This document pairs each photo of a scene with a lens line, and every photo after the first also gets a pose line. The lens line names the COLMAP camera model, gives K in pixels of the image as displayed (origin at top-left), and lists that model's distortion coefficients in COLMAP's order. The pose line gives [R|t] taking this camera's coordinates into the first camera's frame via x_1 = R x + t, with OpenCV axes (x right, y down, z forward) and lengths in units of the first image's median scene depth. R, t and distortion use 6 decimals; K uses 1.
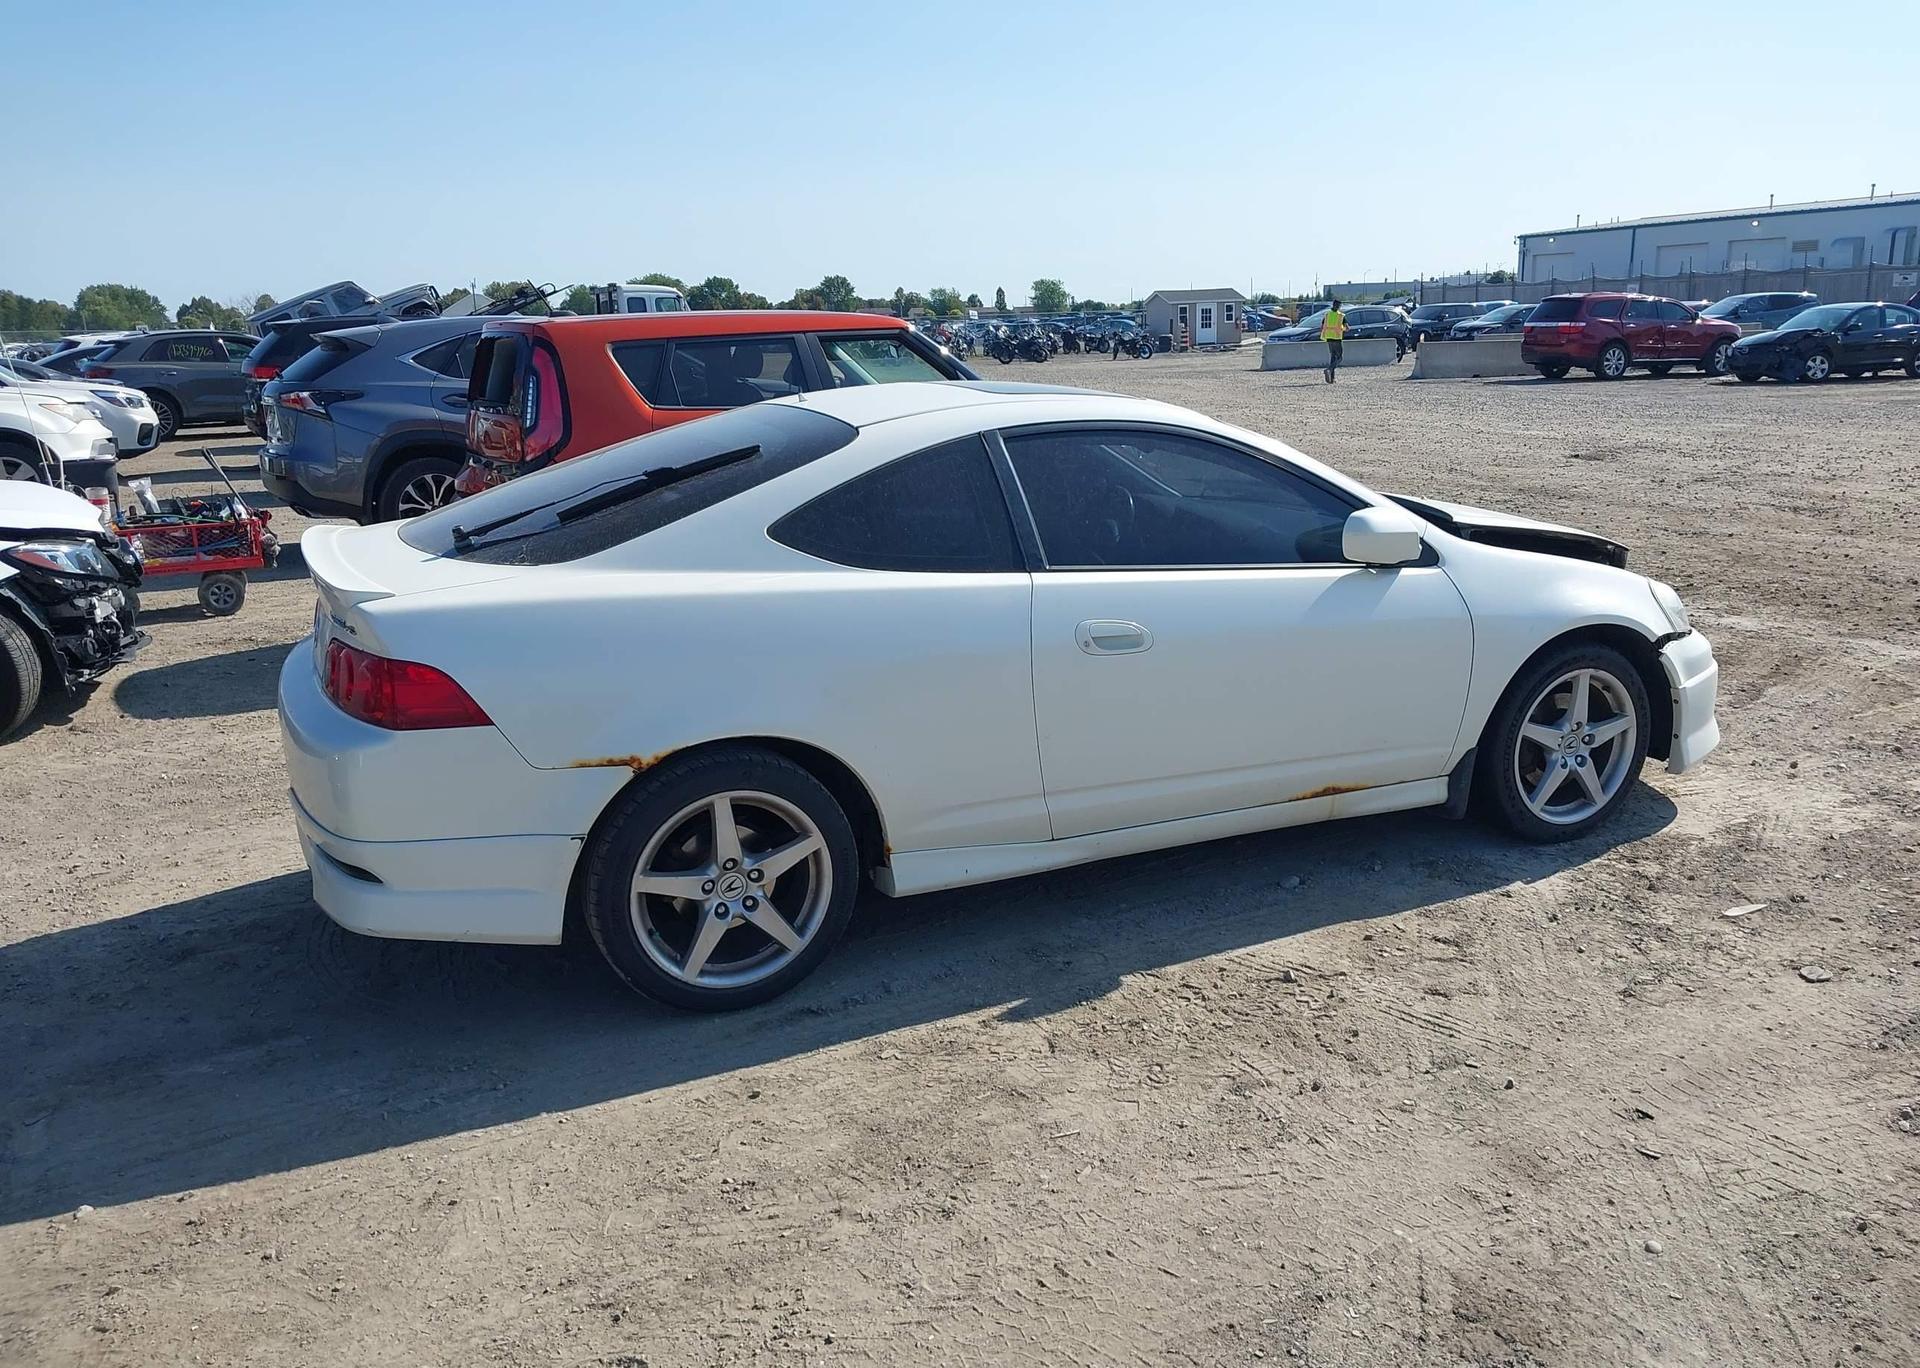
lens RADIAL K [[1547.8, 0, 969.5], [0, 1547.8, 679.6], [0, 0, 1]] dist [0.022959, -0.016734]
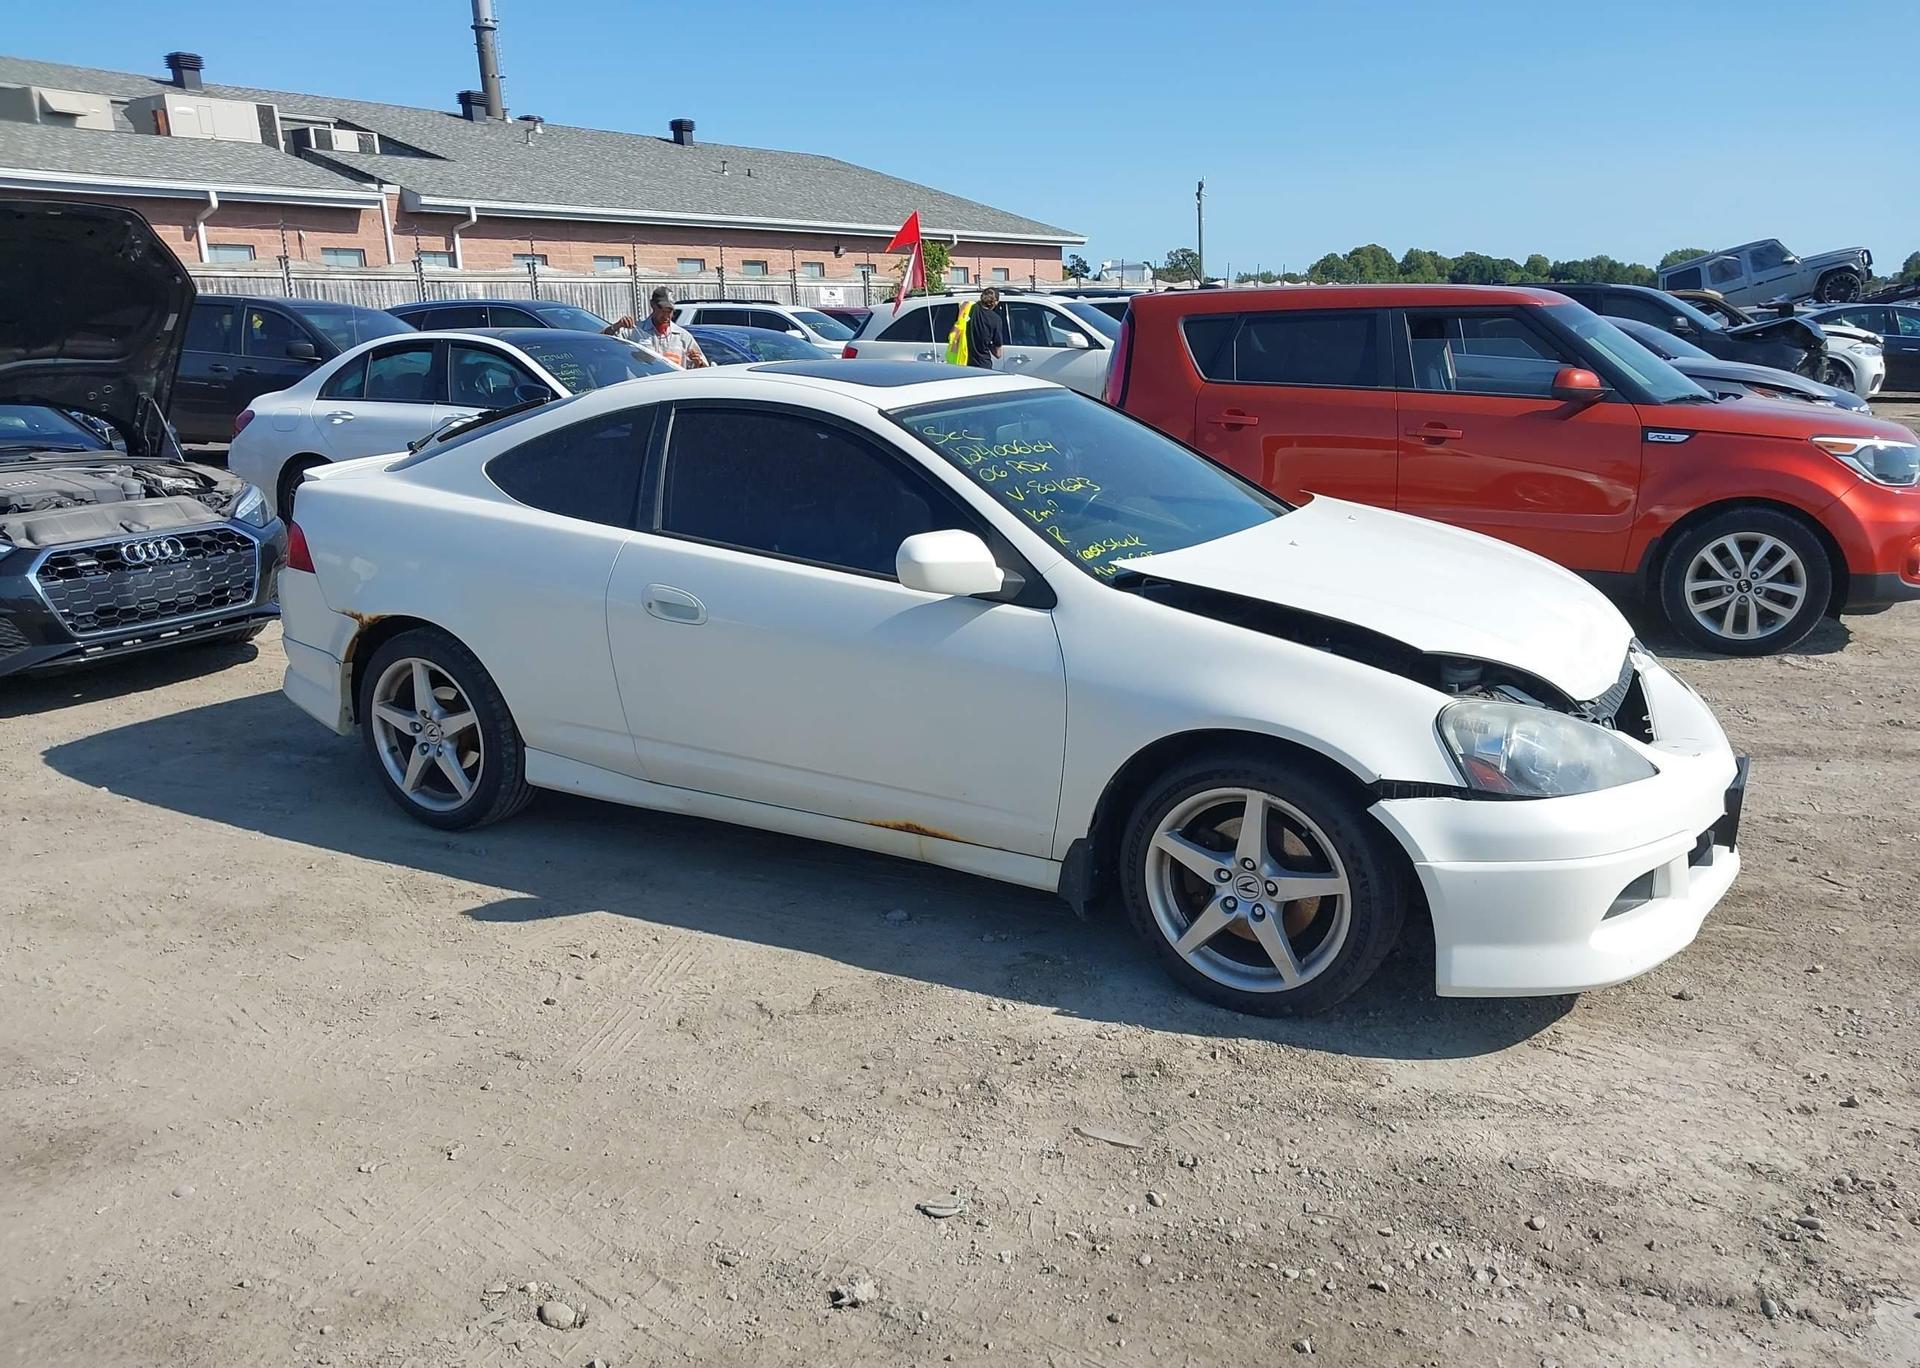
lens RADIAL K [[1547.8, 0, 963.2], [0, 1547.8, 687.2], [0, 0, 1]] dist [0.022959, -0.016734]
pose [[0.579571, 0.212658, -0.786685, 1.013345], [-0.191277, 0.973882, 0.122342, -0.134372], [0.792155, 0.079569, 0.605110, 0.508123]]
